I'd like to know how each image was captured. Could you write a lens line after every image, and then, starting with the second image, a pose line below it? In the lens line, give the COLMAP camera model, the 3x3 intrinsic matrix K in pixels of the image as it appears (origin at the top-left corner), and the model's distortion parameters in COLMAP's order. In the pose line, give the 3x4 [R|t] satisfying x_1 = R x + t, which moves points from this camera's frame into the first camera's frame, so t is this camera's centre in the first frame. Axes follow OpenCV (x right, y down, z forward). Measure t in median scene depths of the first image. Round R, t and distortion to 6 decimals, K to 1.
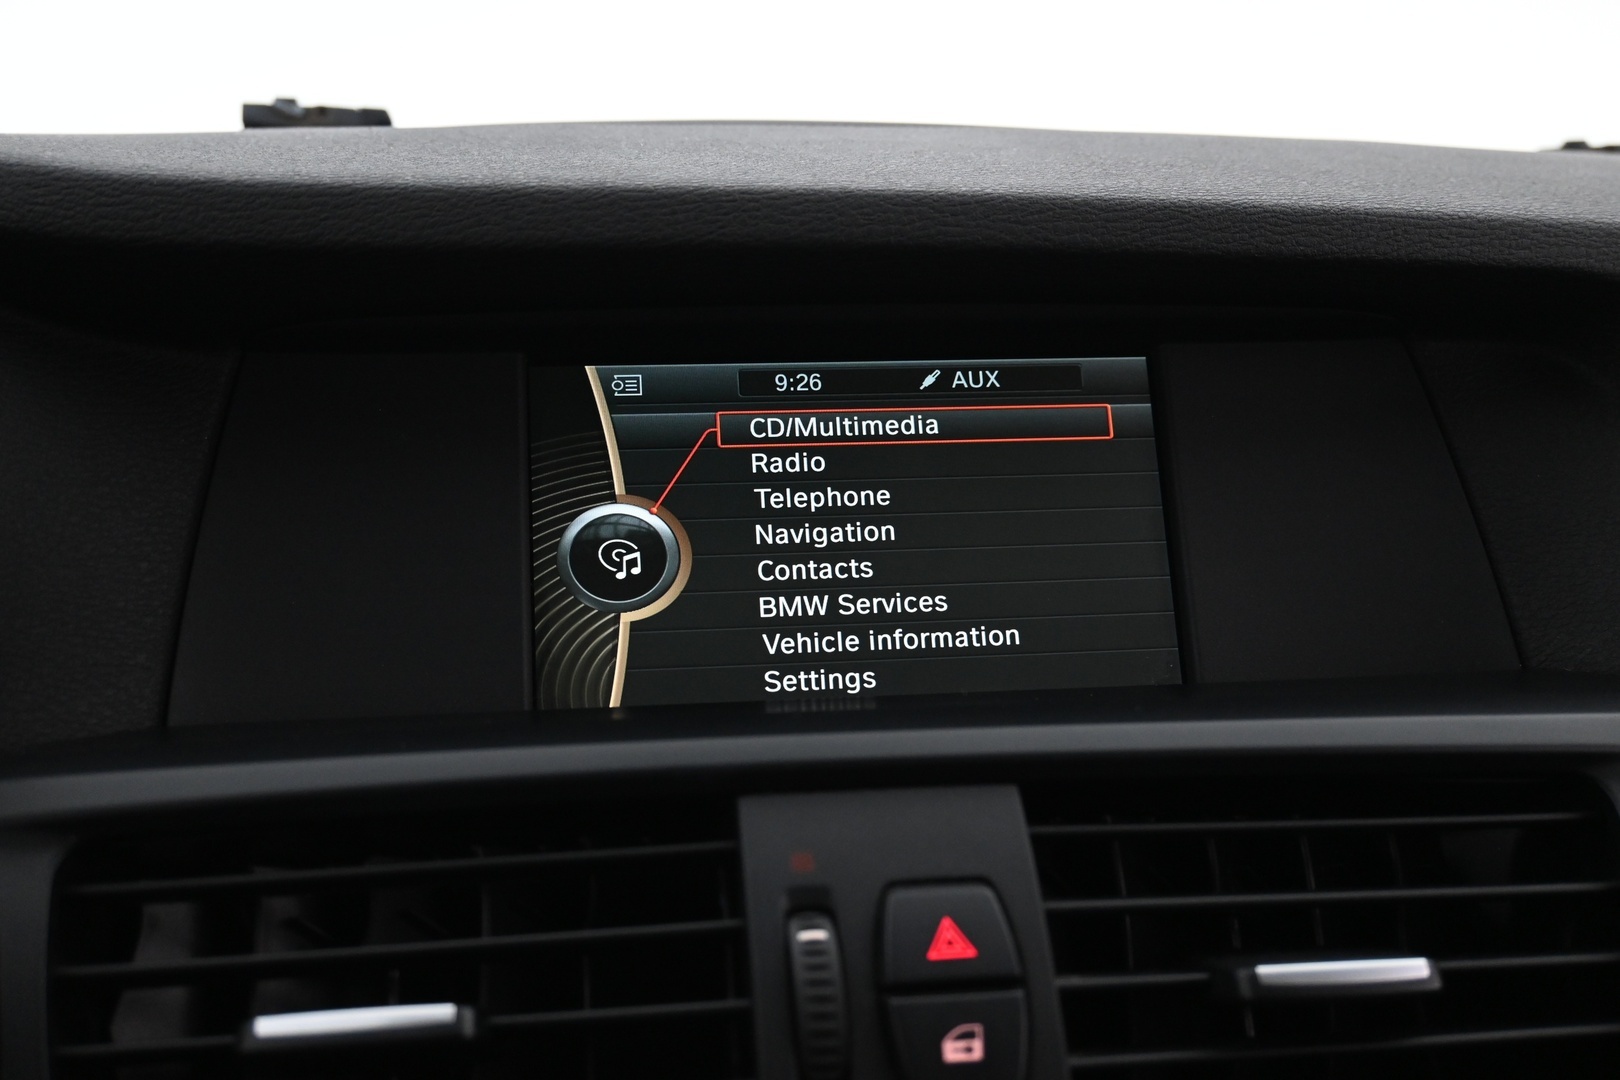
lens RADIAL K [[1635.6, 0, 813.1], [0, 1635.6, 543.5], [0, 0, 1]] dist [-0.011776, 0.000000]
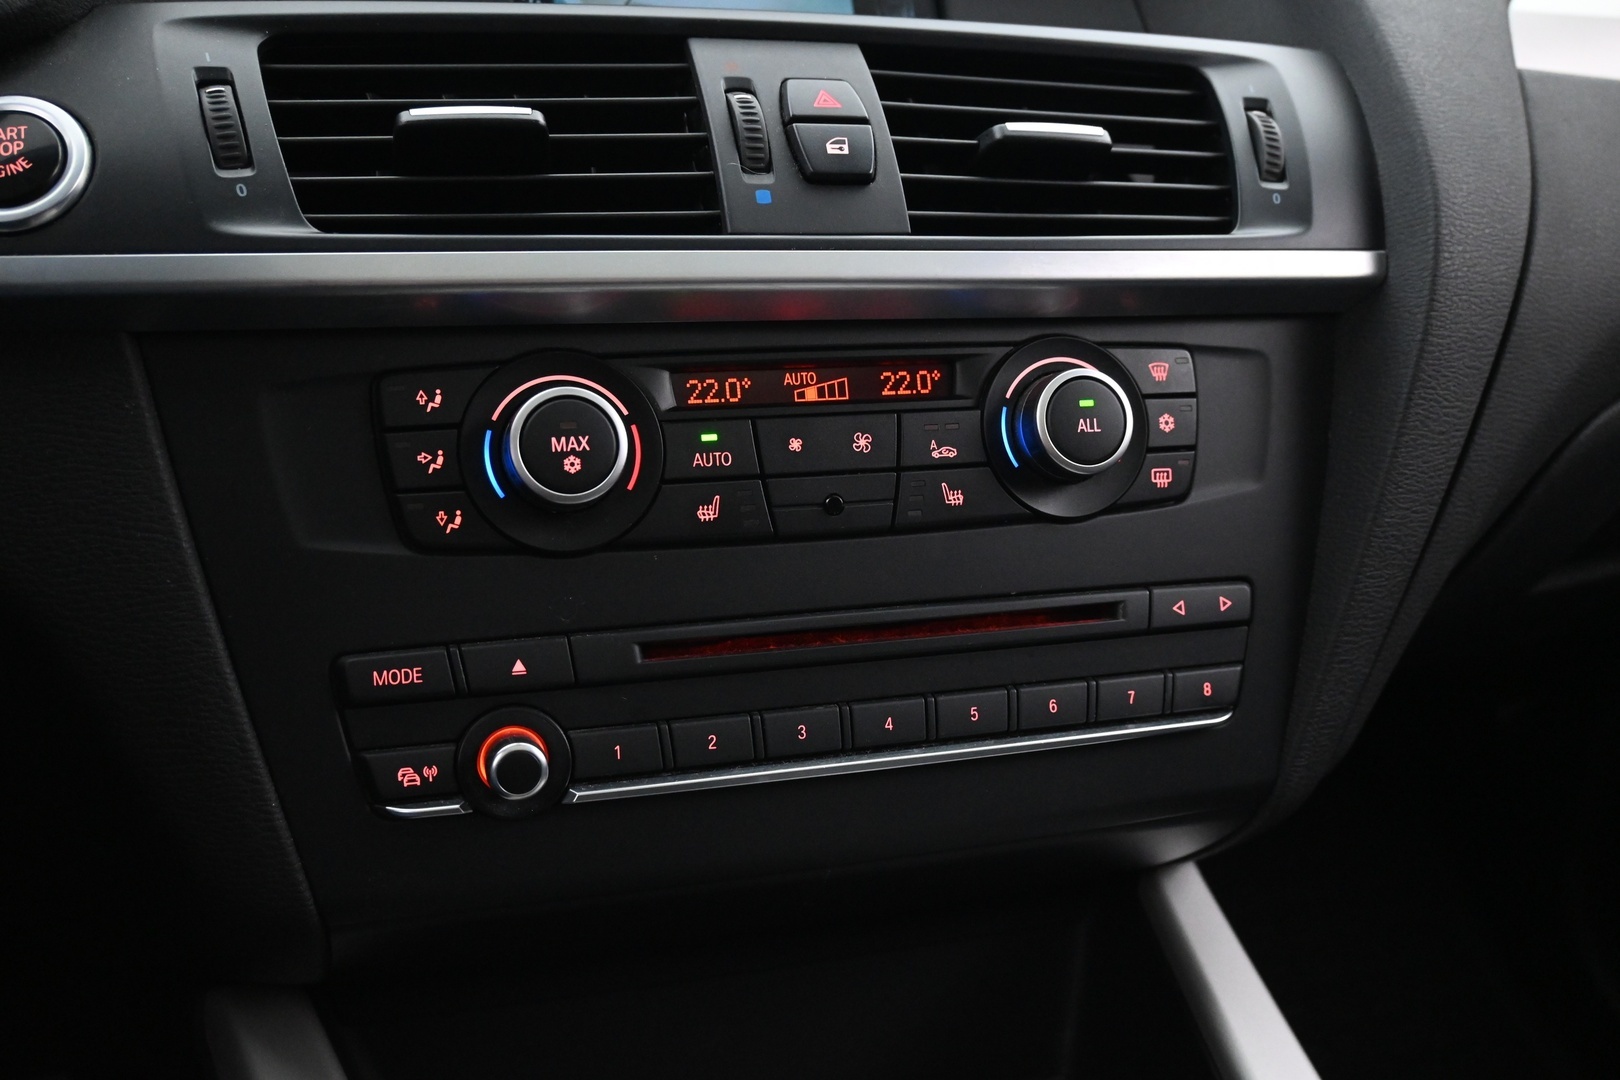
lens RADIAL K [[1453.5, 0, 802.2], [0, 1453.5, 538.6], [0, 0, 1]] dist [-0.000799, 0.000050]
pose [[0.989163, -0.032389, 0.143207, -0.134217], [0.028667, 0.999197, 0.027980, 0.520618], [-0.143998, -0.023572, 0.989297, -0.379727]]
